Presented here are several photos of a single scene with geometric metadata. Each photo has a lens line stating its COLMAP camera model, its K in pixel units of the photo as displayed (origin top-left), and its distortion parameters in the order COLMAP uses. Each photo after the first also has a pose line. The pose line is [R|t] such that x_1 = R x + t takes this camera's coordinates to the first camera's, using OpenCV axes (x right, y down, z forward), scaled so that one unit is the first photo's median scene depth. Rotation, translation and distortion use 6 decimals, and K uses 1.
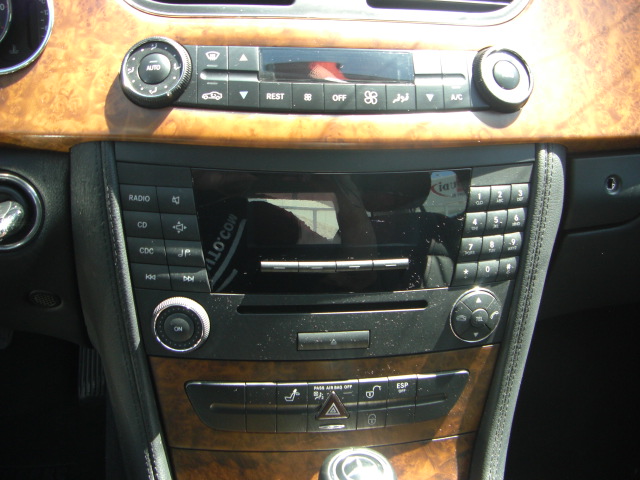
lens RADIAL K [[734.1, 0, 320.0], [0, 734.1, 240.0], [0, 0, 1]] dist [-0.215327, 0.240958]
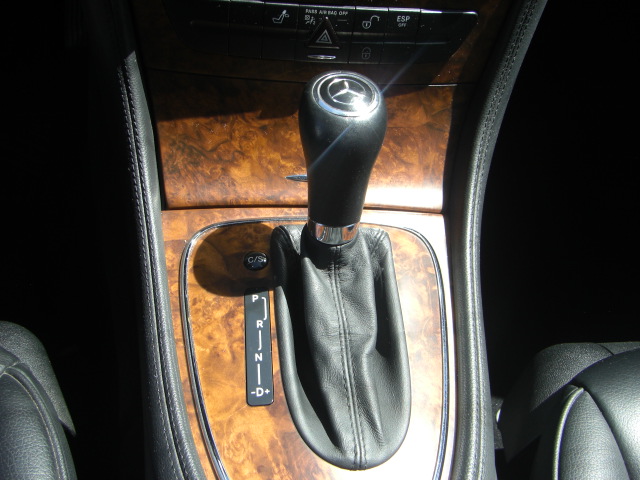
lens RADIAL K [[734.1, 0, 320.0], [0, 734.1, 240.0], [0, 0, 1]] dist [-0.215327, 0.240958]
pose [[0.996160, 0.085555, 0.018616, 0.017232], [-0.085705, 0.909286, 0.407252, 0.097134], [0.017915, -0.407283, 0.913126, 0.067796]]
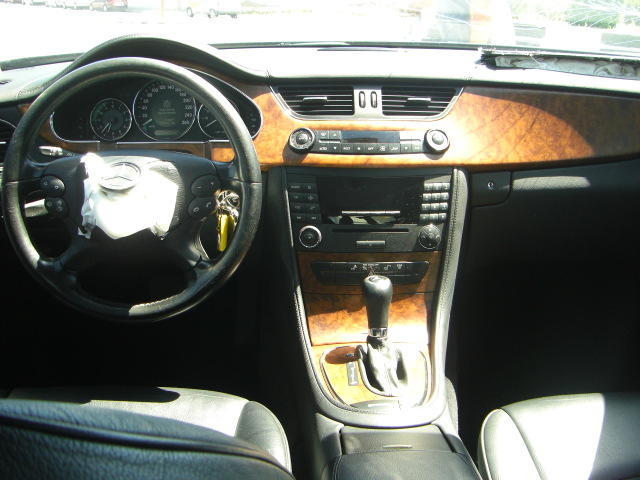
lens RADIAL K [[734.1, 0, 320.0], [0, 734.1, 240.0], [0, 0, 1]] dist [-0.215327, 0.240958]
pose [[0.993279, -0.010319, -0.115288, 0.135244], [-0.007123, 0.988681, -0.149863, 0.494620], [0.115529, 0.149677, 0.981962, -1.471288]]
